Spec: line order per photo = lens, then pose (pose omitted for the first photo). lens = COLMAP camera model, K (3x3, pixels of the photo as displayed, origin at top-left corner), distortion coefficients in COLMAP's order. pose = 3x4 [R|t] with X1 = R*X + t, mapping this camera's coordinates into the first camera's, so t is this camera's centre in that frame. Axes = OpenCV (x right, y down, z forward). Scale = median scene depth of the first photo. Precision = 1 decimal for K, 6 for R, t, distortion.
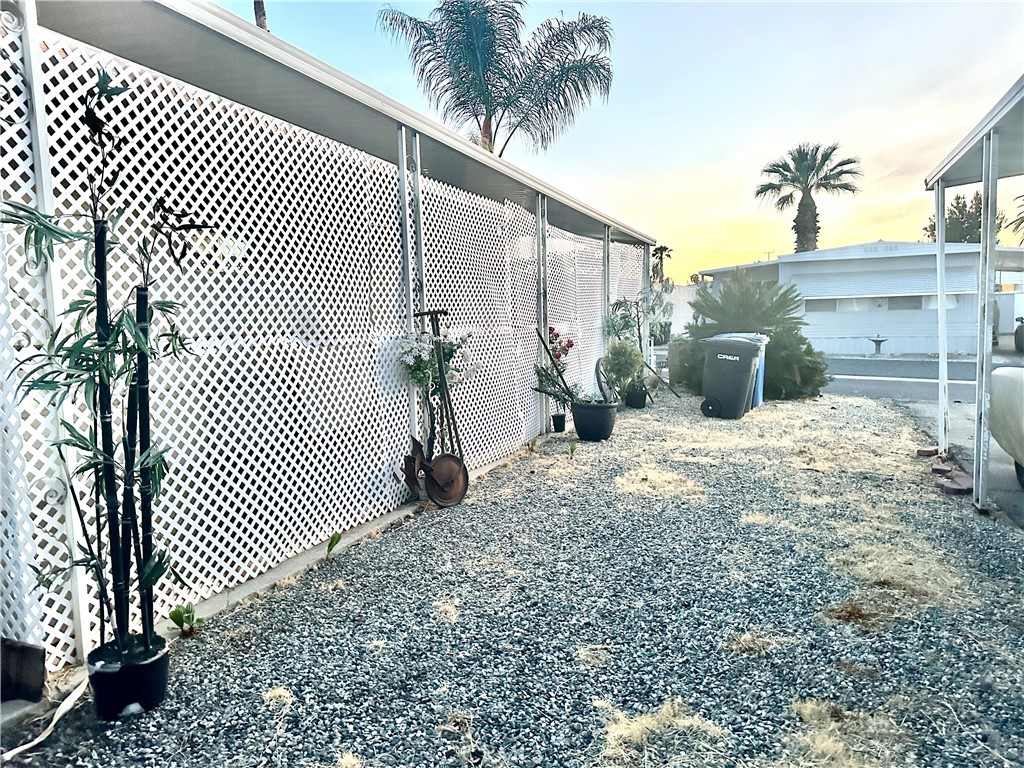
lens RADIAL K [[709.1, 0, 512.0], [0, 709.1, 384.0], [0, 0, 1]] dist [-0.002161, -0.001158]
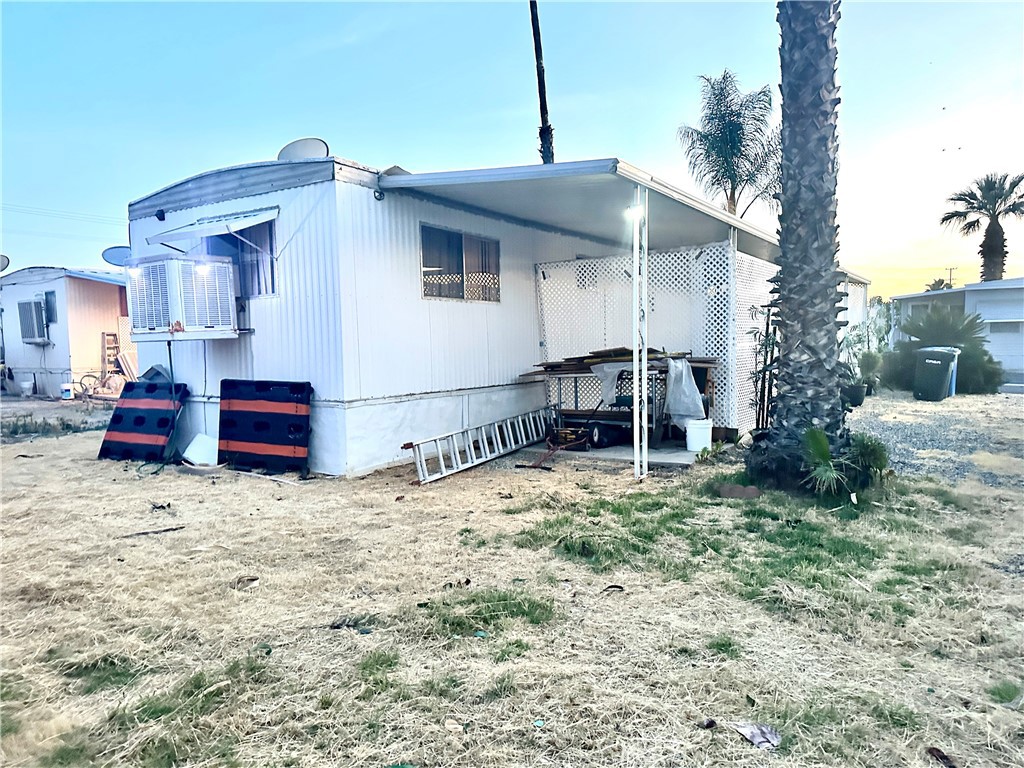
lens RADIAL K [[704.9, 0, 512.0], [0, 704.9, 384.0], [0, 0, 1]] dist [0.069425, -0.084838]
pose [[0.980022, 0.026069, -0.197174, -0.144418], [-0.030278, 0.999373, -0.018361, 0.033446], [0.196571, 0.023964, 0.980197, -0.360647]]
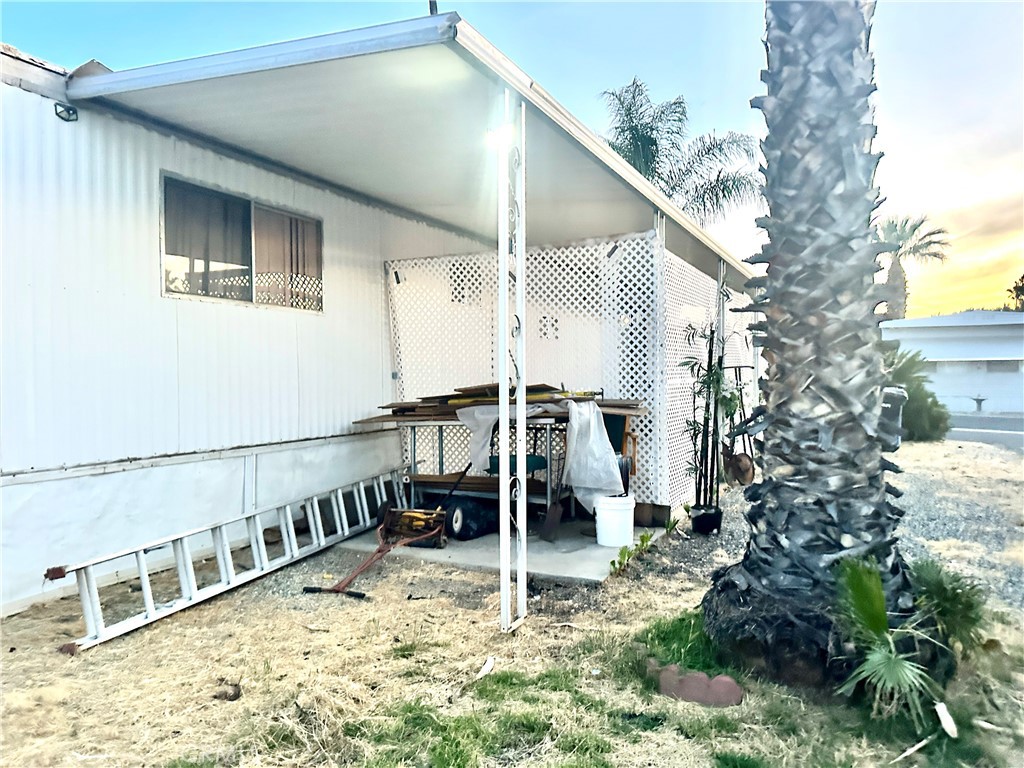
lens RADIAL K [[726.0, 0, 514.7], [0, 726.0, 348.1], [0, 0, 1]] dist [0.007693, -0.001585]
pose [[0.996930, 0.026734, -0.073590, -0.136794], [-0.035308, 0.992410, -0.117797, 0.020494], [0.069883, 0.120033, 0.990307, -0.203715]]
